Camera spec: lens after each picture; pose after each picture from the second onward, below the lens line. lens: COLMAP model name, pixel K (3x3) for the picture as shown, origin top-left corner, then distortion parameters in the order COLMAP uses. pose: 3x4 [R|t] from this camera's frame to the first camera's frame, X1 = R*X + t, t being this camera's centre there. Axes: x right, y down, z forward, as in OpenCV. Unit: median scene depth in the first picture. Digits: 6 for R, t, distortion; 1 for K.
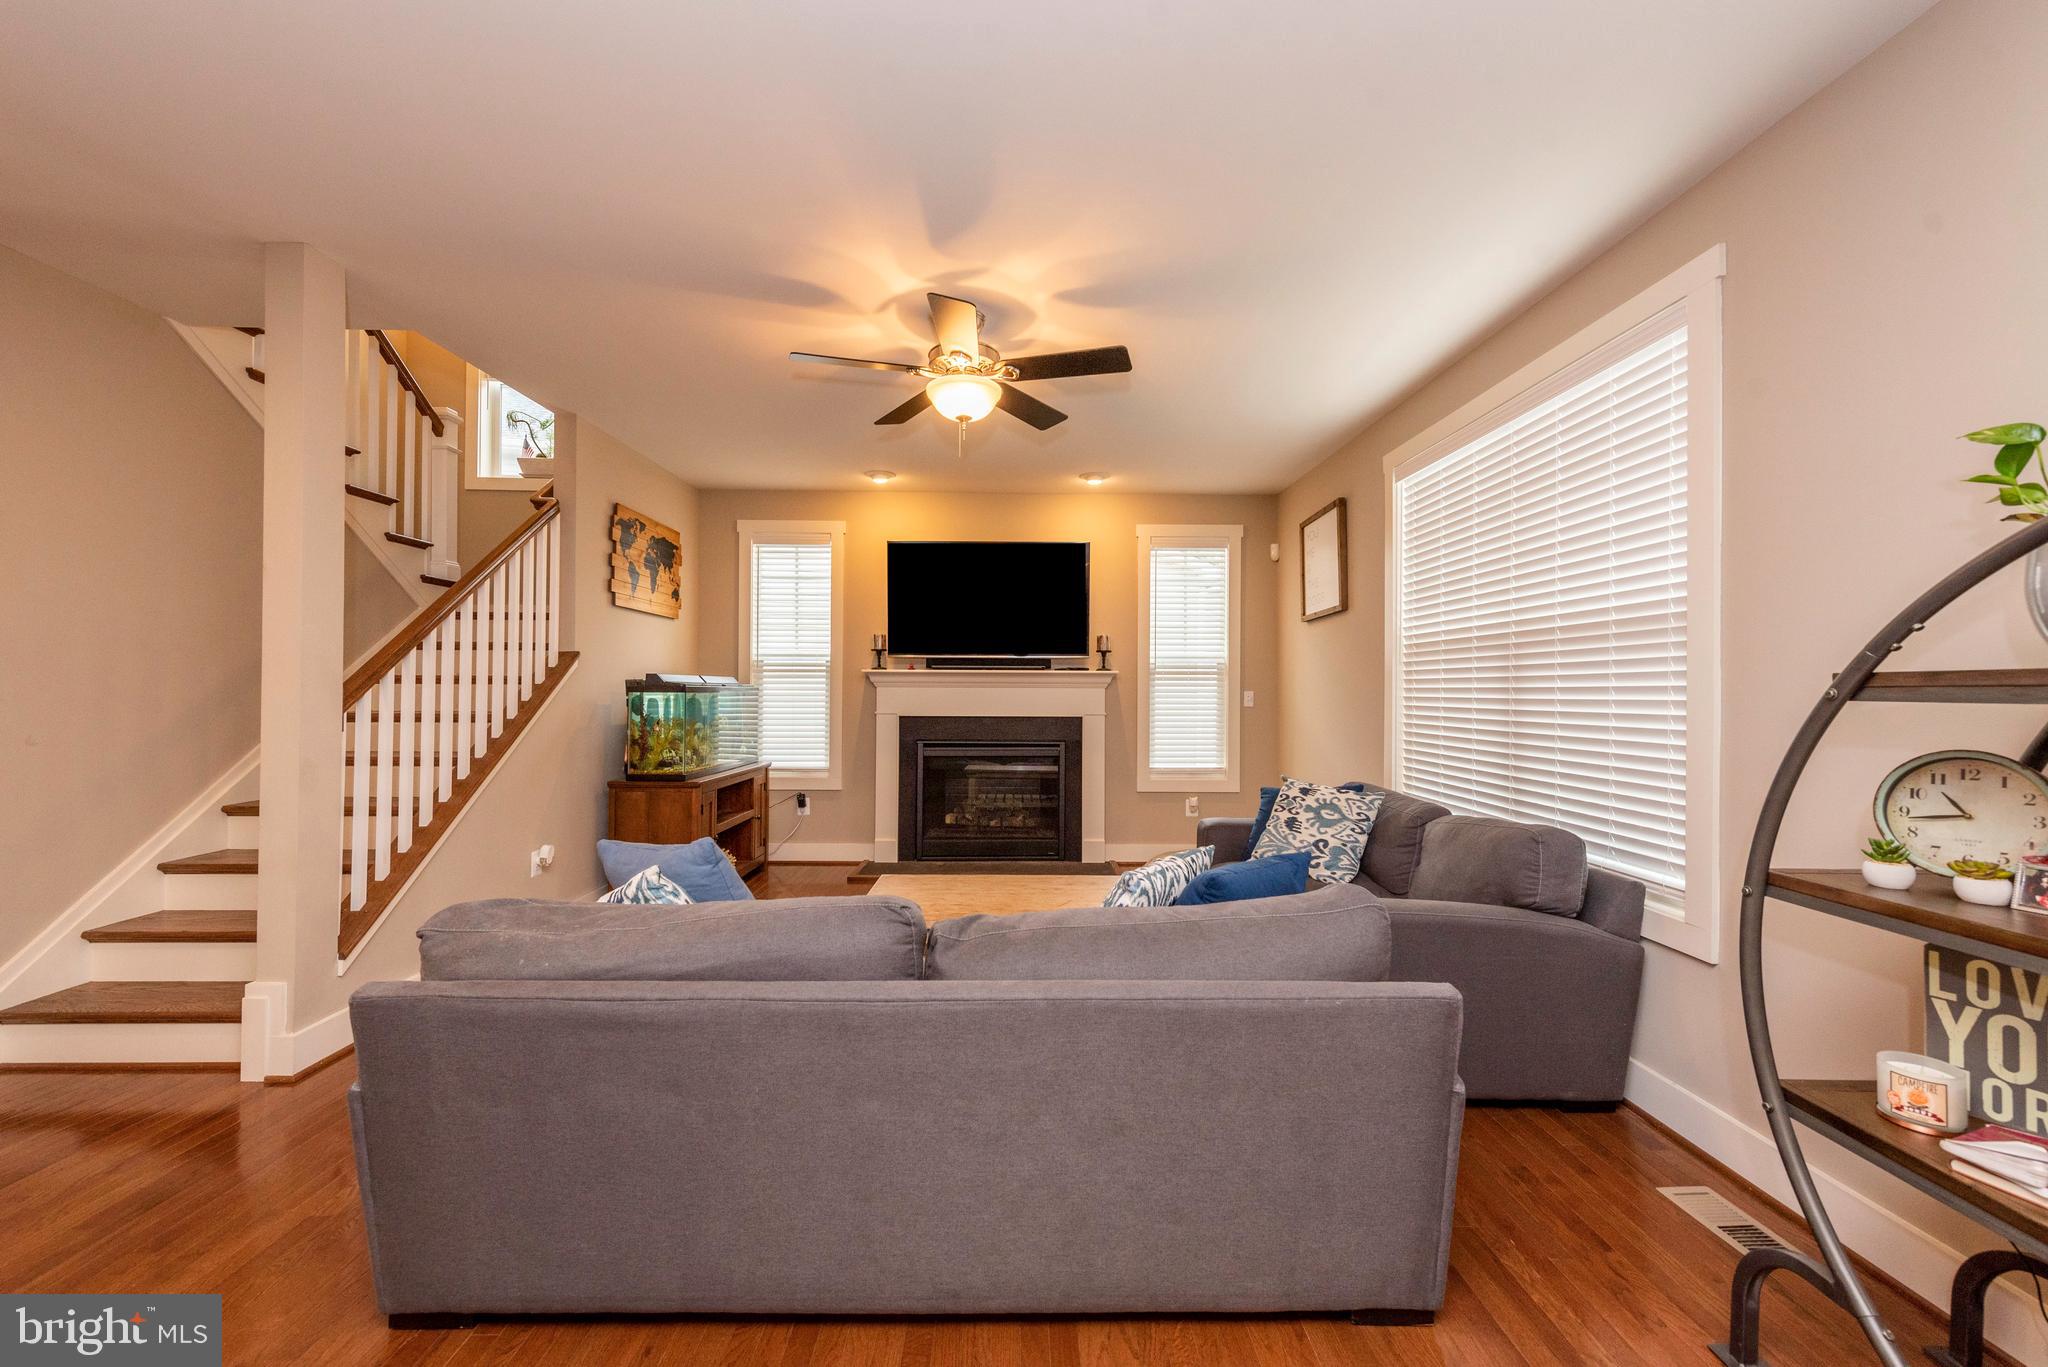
lens RADIAL K [[809.8, 0, 1038.2], [0, 809.8, 684.9], [0, 0, 1]] dist [0.014313, -0.000016]
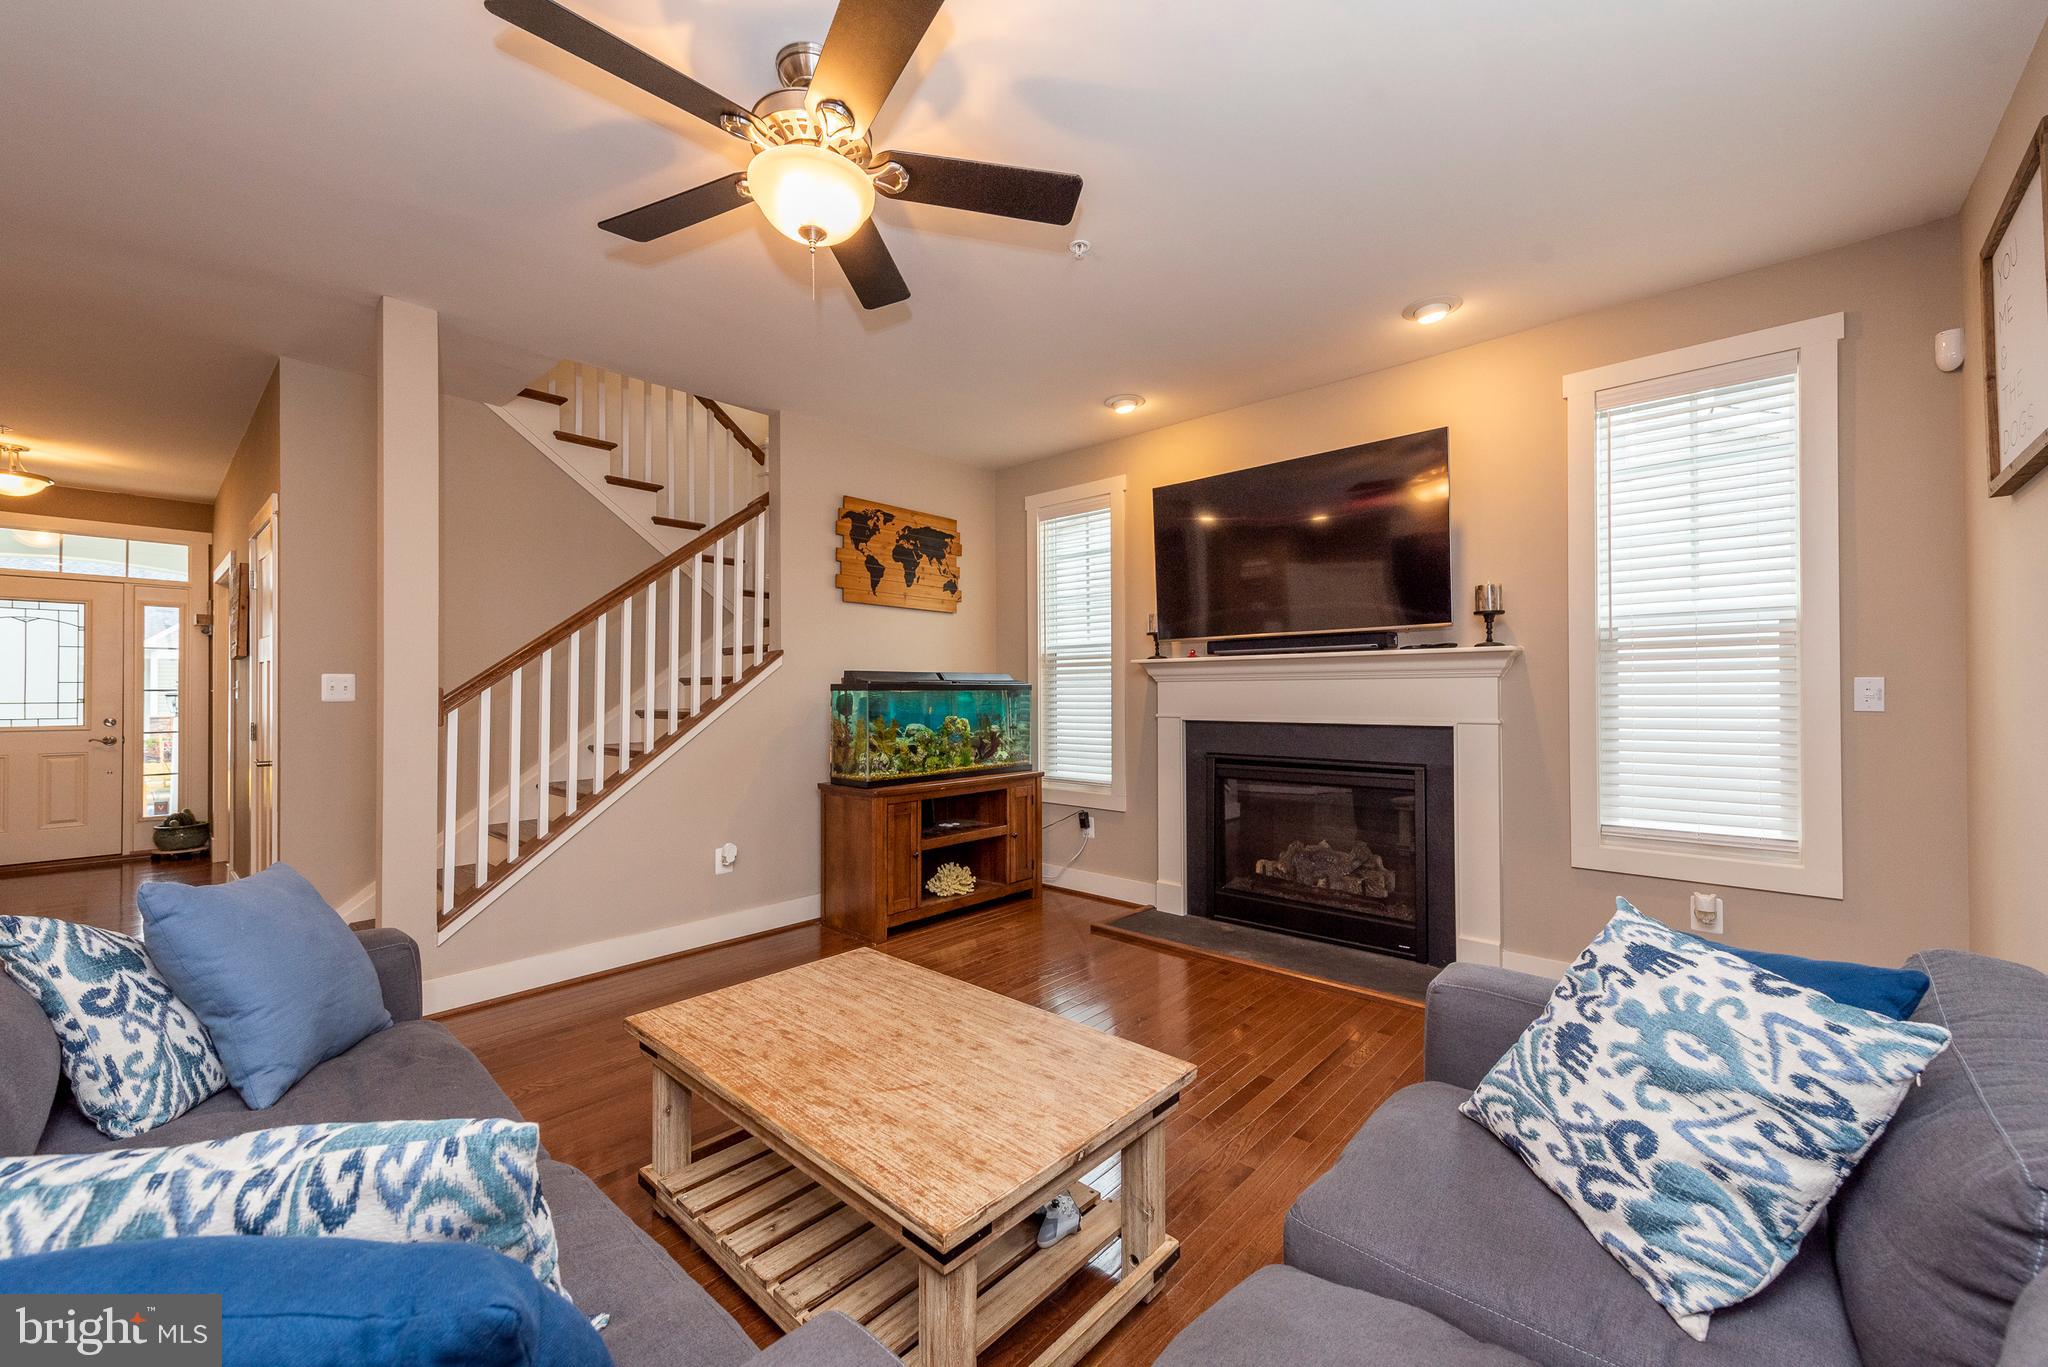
lens RADIAL K [[807.3, 0, 1027.3], [0, 807.3, 687.7], [0, 0, 1]] dist [0.001203, -0.000058]
pose [[0.722461, -0.012701, -0.691295, 0.280944], [0.014839, 0.999886, -0.002863, 0.009895], [0.691253, -0.008190, 0.722567, 0.424568]]
